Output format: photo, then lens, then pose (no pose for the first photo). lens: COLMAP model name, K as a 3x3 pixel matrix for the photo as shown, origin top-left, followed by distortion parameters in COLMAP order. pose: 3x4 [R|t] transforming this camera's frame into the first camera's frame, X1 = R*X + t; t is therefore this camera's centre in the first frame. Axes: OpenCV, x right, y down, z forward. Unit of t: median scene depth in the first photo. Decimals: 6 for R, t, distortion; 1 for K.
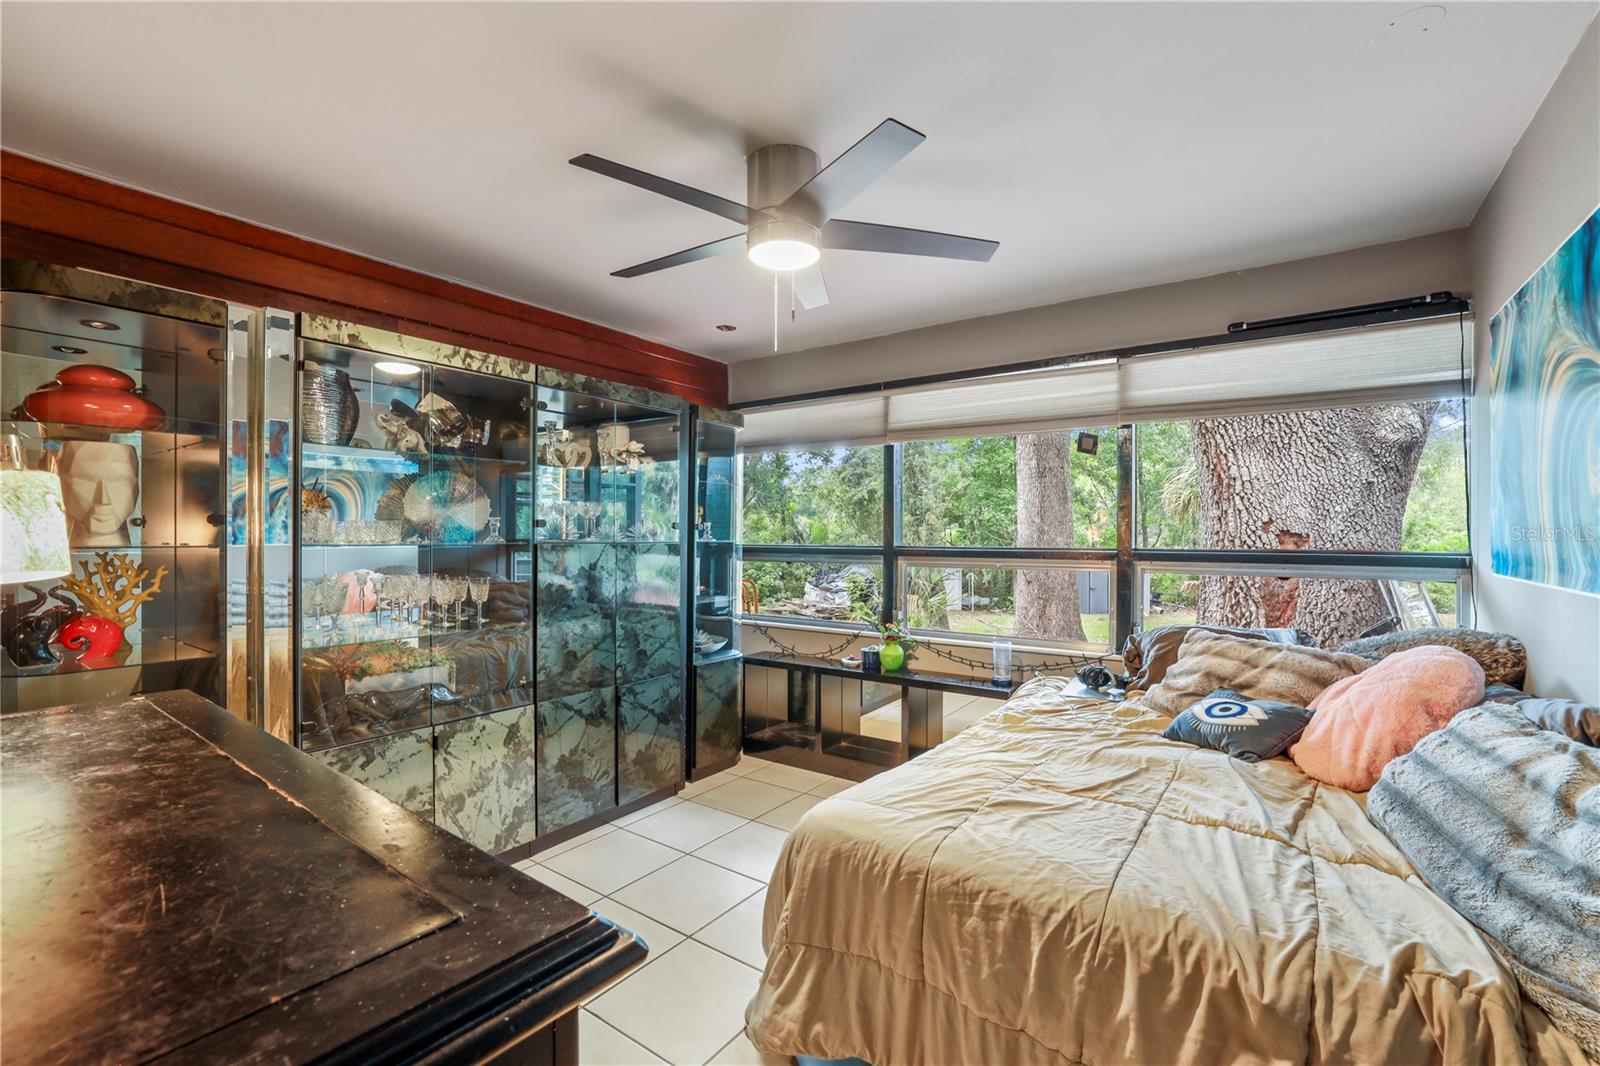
lens RADIAL K [[703.4, 0, 797.5], [0, 703.4, 532.5], [0, 0, 1]] dist [-0.024300, 0.000512]
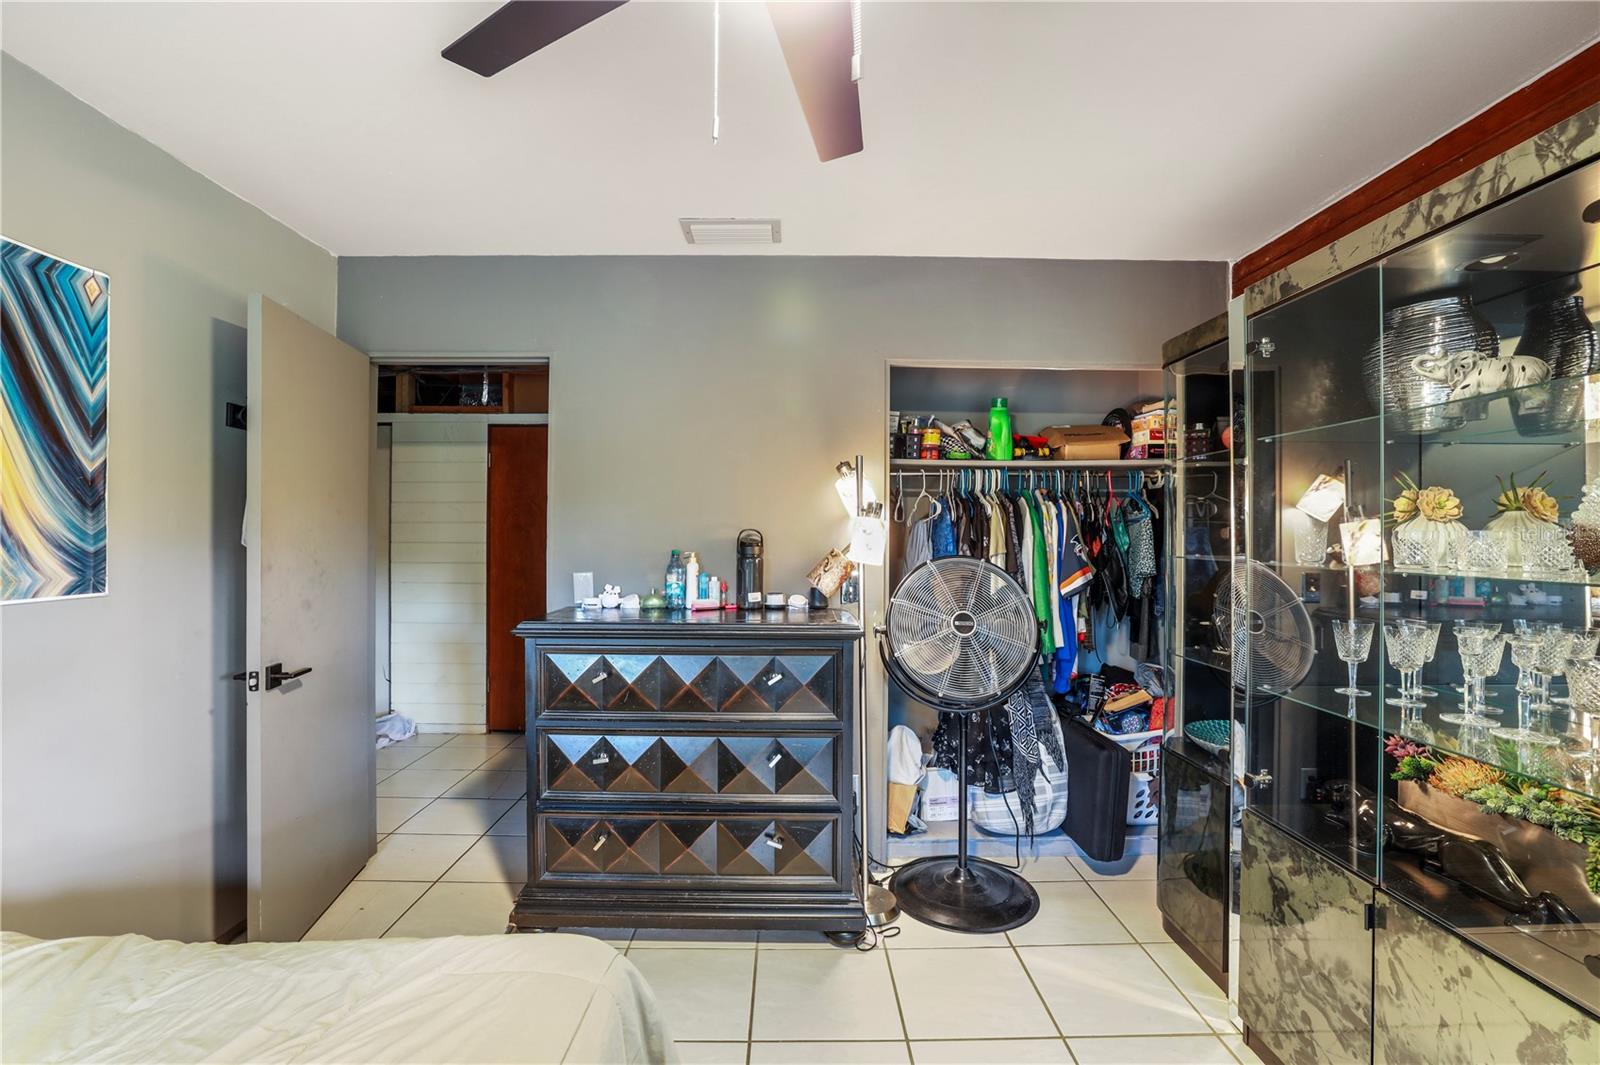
lens RADIAL K [[703.4, 0, 799.8], [0, 703.4, 533.3], [0, 0, 1]] dist [-0.024300, 0.000512]
pose [[-0.814080, -0.007966, -0.580698, 0.192973], [-0.005400, 0.999967, -0.006147, -0.008871], [0.580727, -0.001868, -0.814096, 1.175422]]
